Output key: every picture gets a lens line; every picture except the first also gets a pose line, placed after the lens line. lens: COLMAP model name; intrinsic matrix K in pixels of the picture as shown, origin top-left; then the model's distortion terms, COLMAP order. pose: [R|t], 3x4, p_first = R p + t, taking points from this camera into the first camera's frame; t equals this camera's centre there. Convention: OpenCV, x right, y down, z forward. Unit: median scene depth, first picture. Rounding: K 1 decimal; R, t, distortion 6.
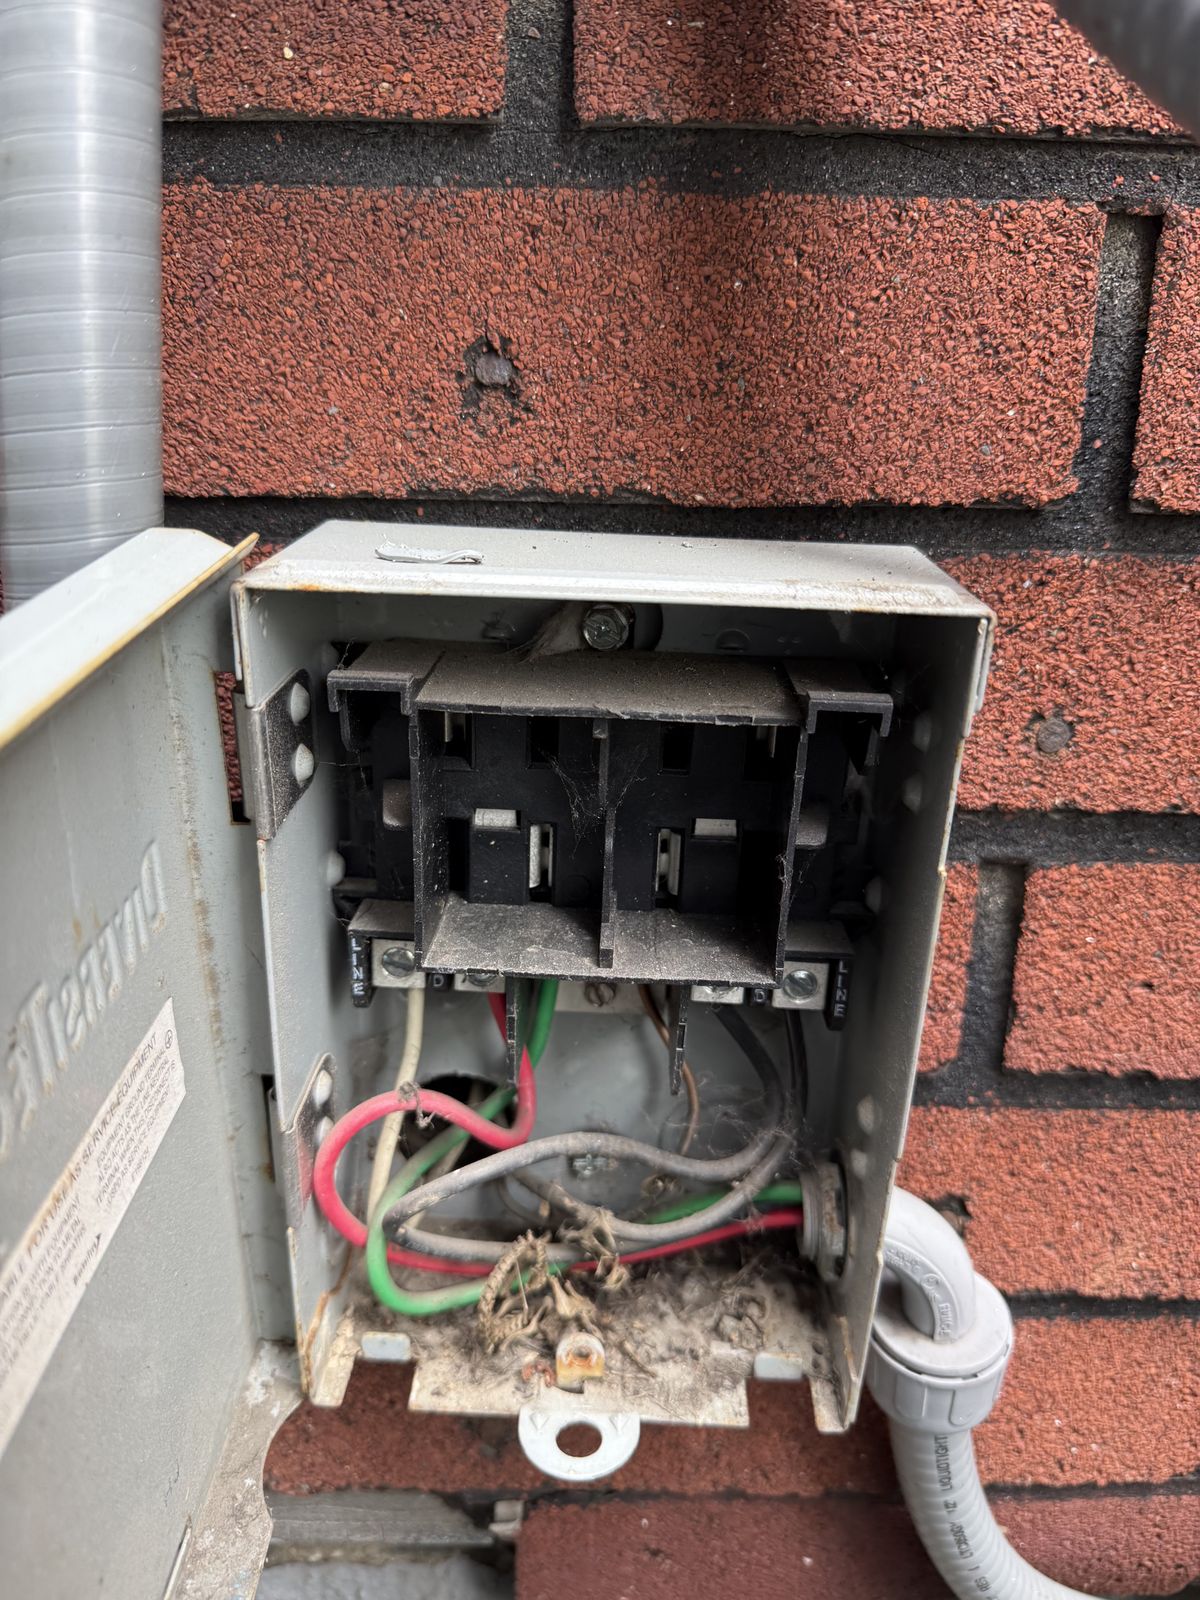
lens RADIAL K [[1118.4, 0, 606.5], [0, 1118.4, 804.9], [0, 0, 1]] dist [0.001518, -0.025952]
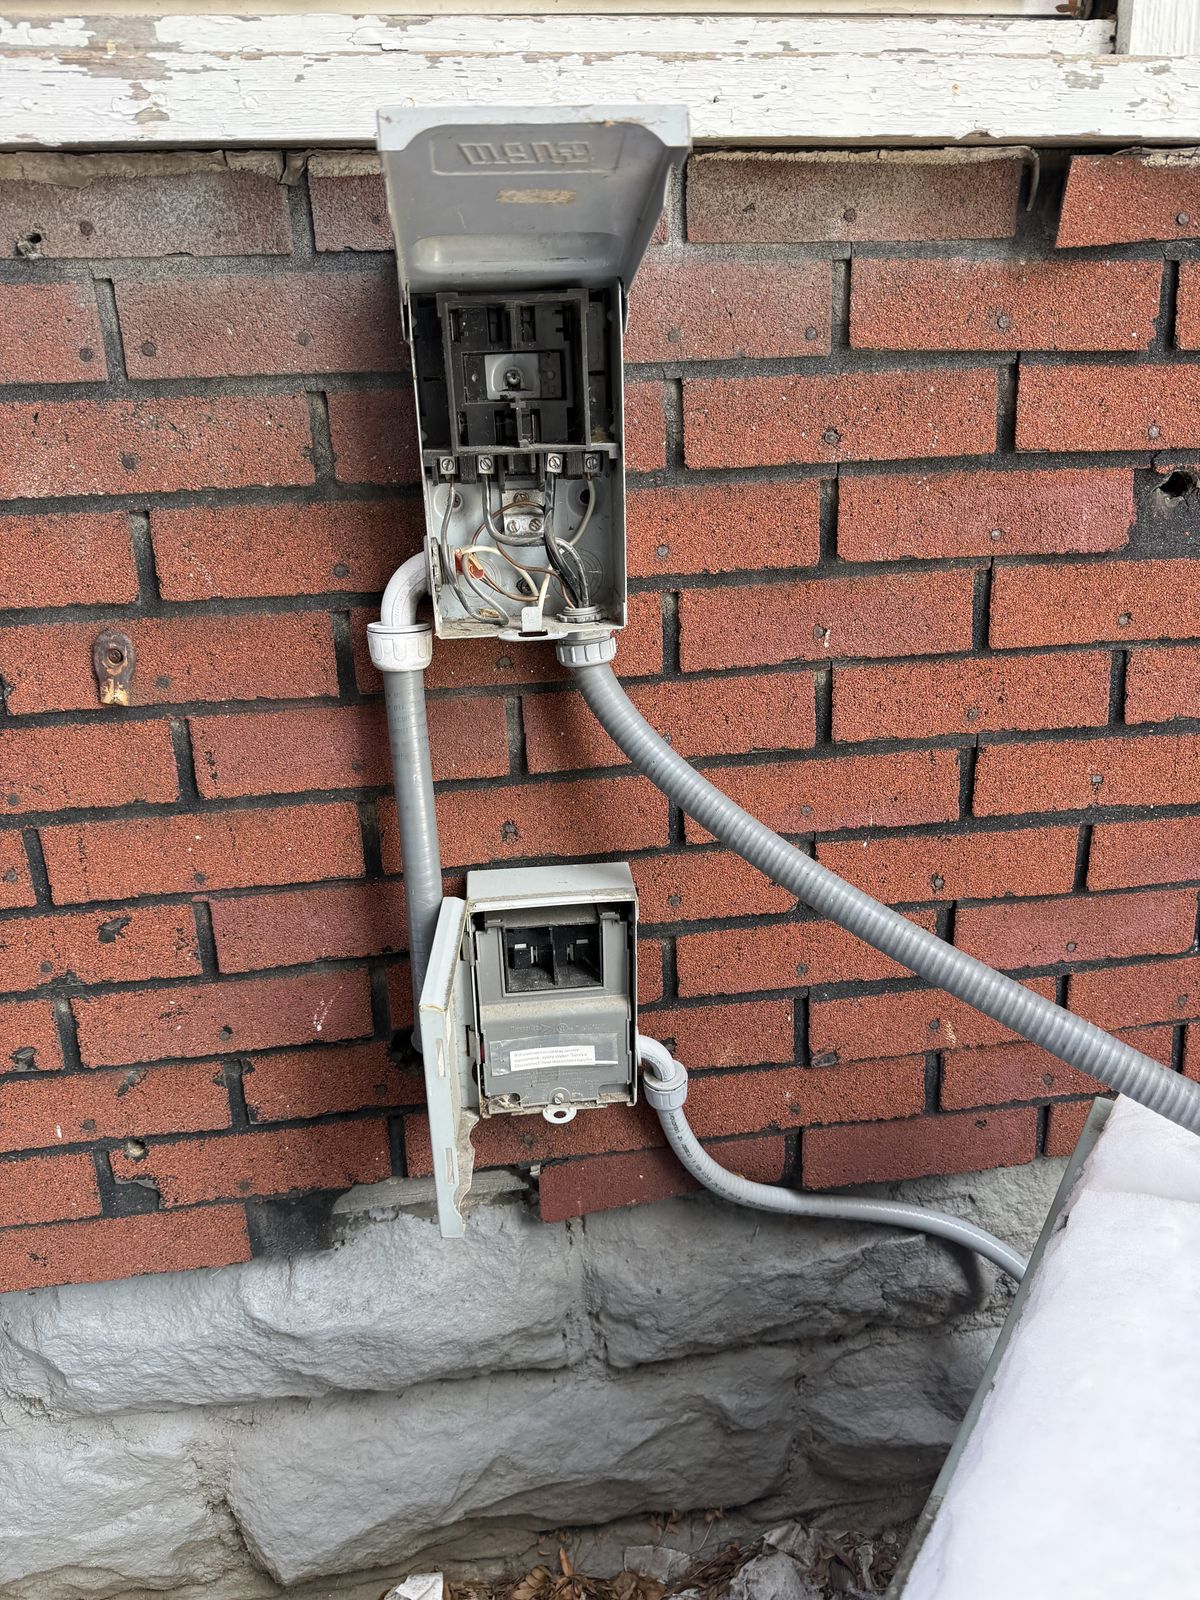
lens RADIAL K [[1118.4, 0, 598.9], [0, 1118.4, 804.2], [0, 0, 1]] dist [0.001518, -0.025952]
pose [[0.989263, -0.103089, 0.103595, -0.174212], [0.099046, 0.994134, 0.043455, -0.564853], [-0.107467, -0.032727, 0.993670, -2.543731]]
